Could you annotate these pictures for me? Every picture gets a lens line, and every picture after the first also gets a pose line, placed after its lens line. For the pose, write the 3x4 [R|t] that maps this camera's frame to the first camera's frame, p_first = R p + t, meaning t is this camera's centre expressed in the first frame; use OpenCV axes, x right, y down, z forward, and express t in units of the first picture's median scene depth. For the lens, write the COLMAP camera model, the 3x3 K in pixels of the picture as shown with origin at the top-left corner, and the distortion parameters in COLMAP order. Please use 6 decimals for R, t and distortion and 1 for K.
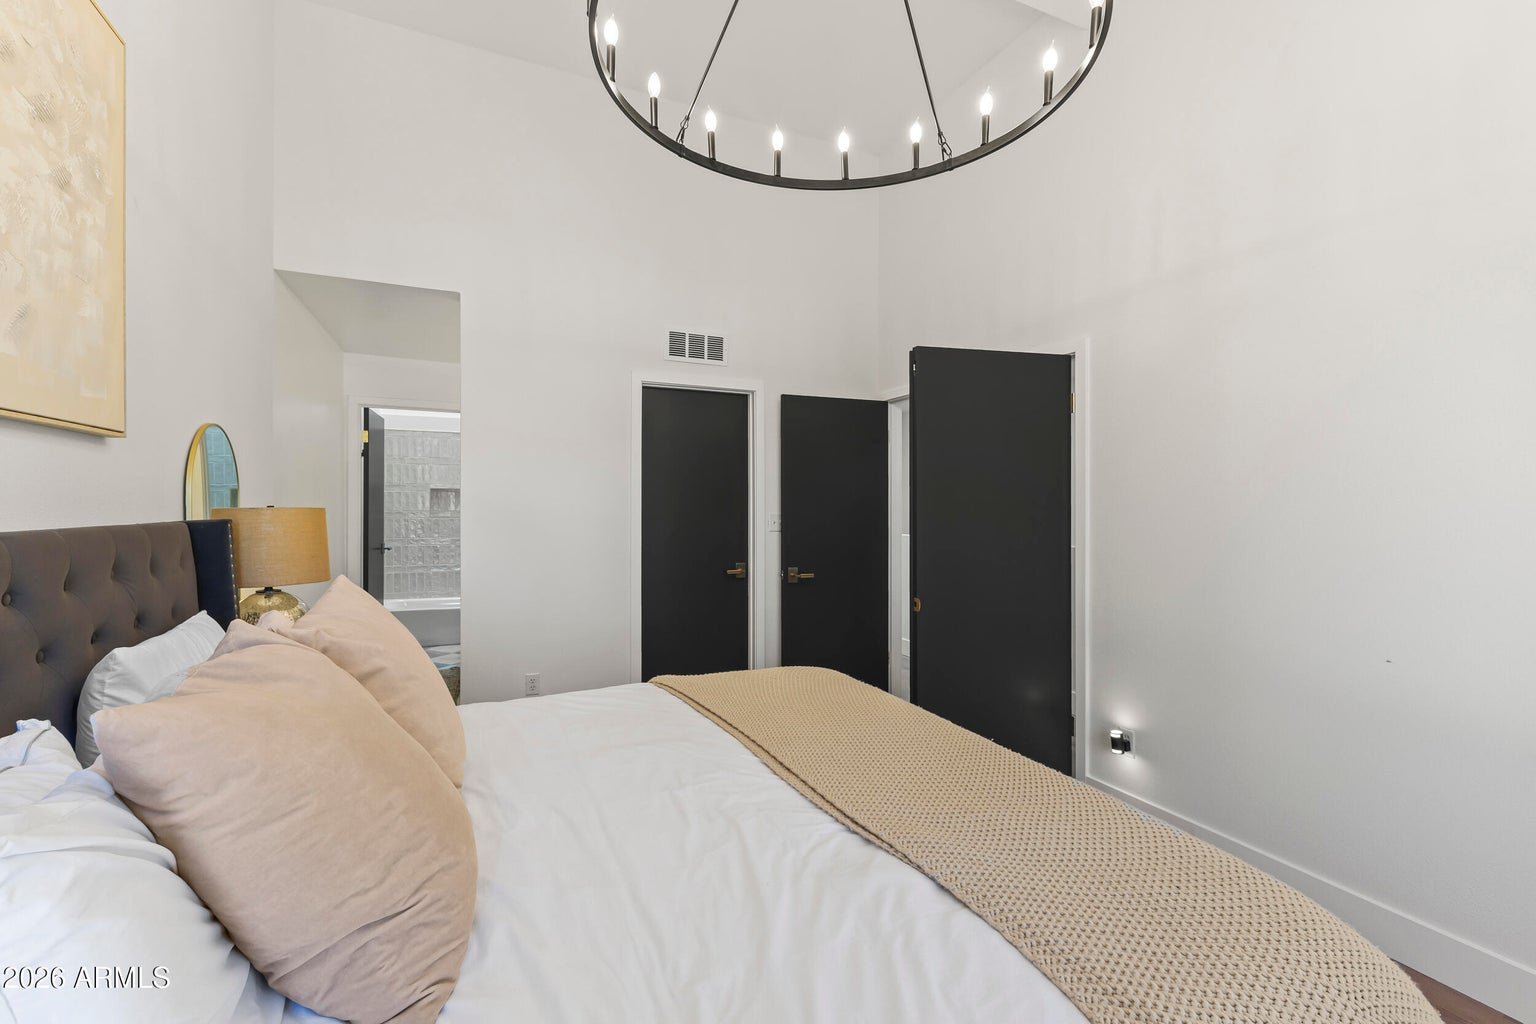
lens RADIAL K [[667.0, 0, 770.0], [0, 667.0, 510.0], [0, 0, 1]] dist [0.000181, -0.000016]
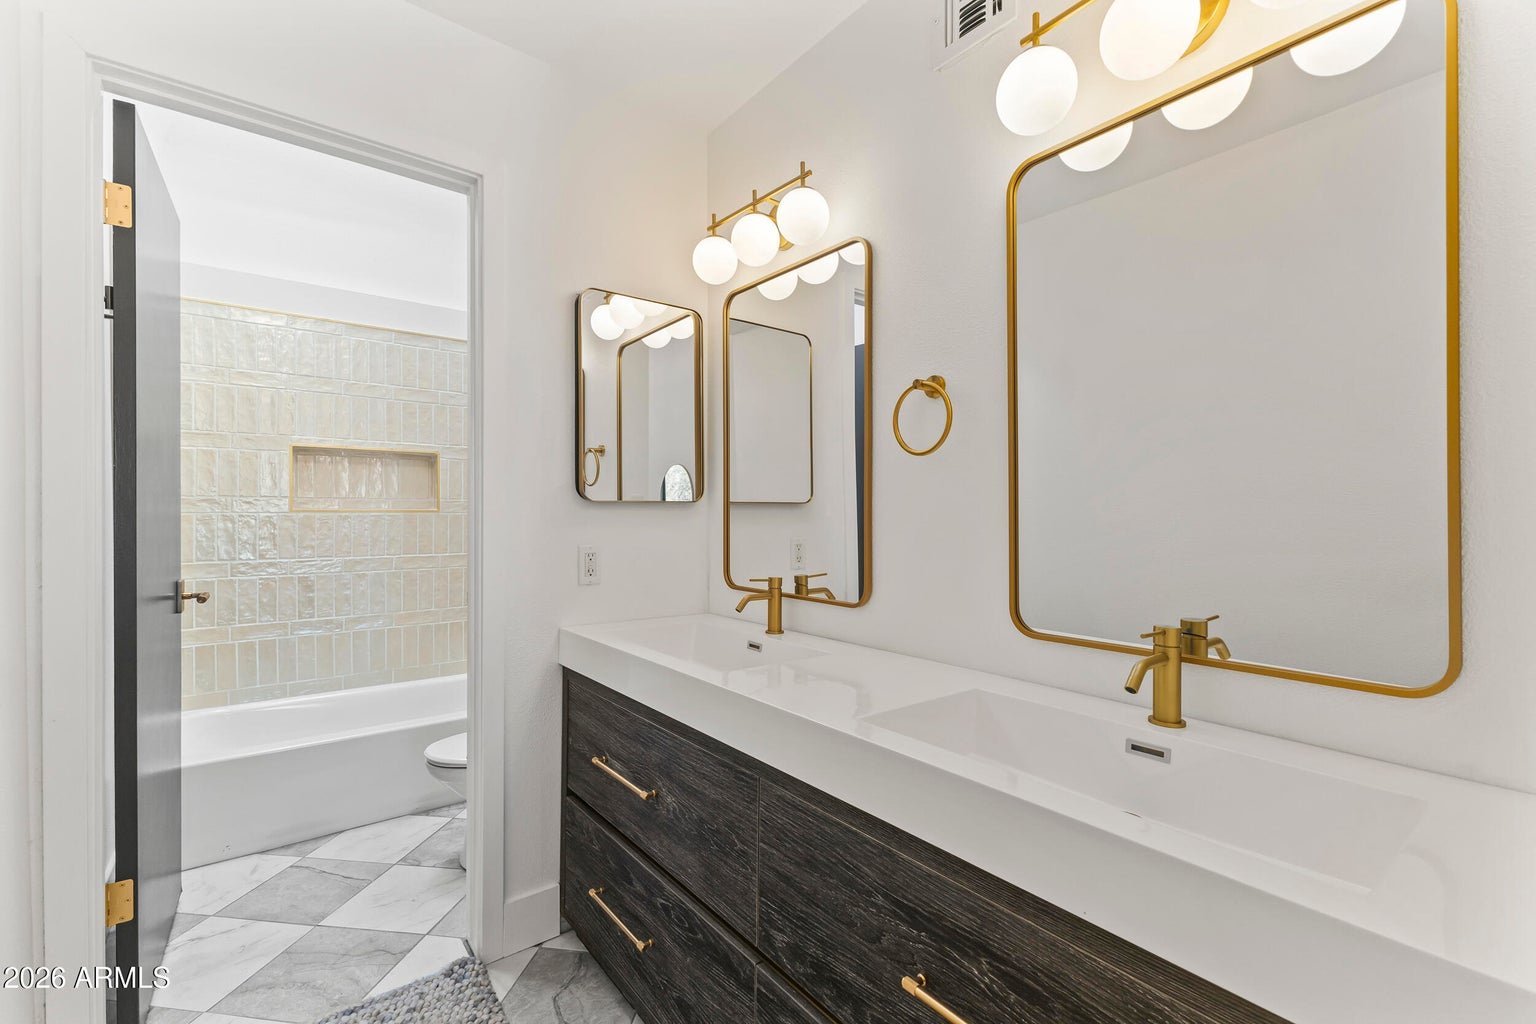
lens RADIAL K [[667.0, 0, 765.7], [0, 667.0, 514.4], [0, 0, 1]] dist [0.000181, -0.000016]
pose [[0.971001, -0.010697, 0.238838, -0.314645], [0.009990, 0.999941, 0.004171, 0.013921], [-0.238868, -0.001664, 0.971051, 0.506412]]
